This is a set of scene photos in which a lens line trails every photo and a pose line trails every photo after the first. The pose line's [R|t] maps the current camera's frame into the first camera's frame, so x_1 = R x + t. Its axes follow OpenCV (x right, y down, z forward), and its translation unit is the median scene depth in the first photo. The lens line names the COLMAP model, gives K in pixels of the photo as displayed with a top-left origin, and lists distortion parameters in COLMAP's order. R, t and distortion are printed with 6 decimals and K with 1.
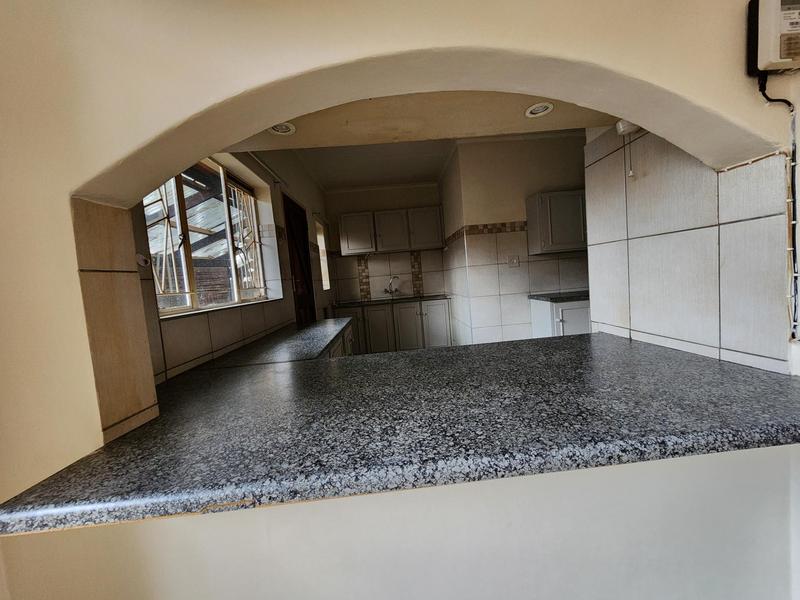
lens RADIAL K [[326.6, 0, 400.8], [0, 326.6, 302.3], [0, 0, 1]] dist [-0.002784, 0.000160]
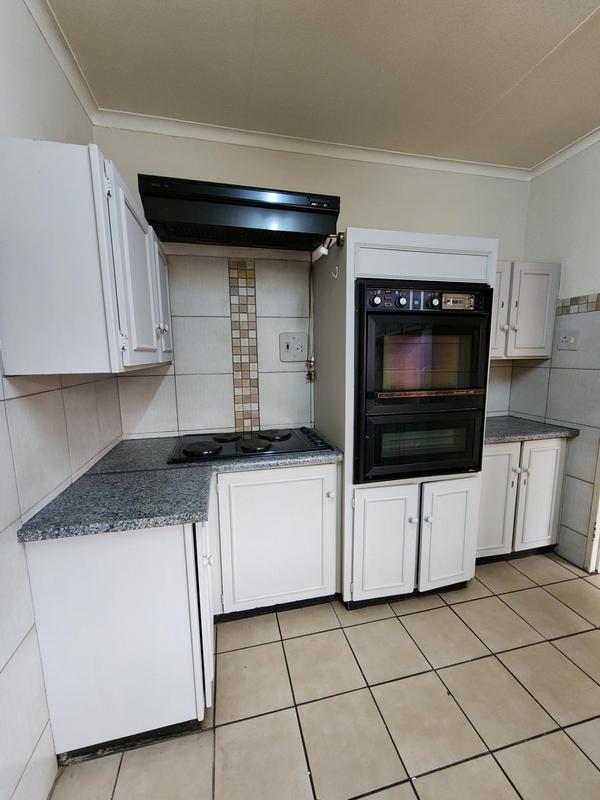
lens RADIAL K [[326.6, 0, 299.2], [0, 326.6, 401.8], [0, 0, 1]] dist [-0.002784, 0.000160]
pose [[0.186726, 0.223284, -0.956701, 0.666426], [-0.076973, 0.974161, 0.212335, -0.187430], [0.979392, 0.033991, 0.199088, 0.653653]]
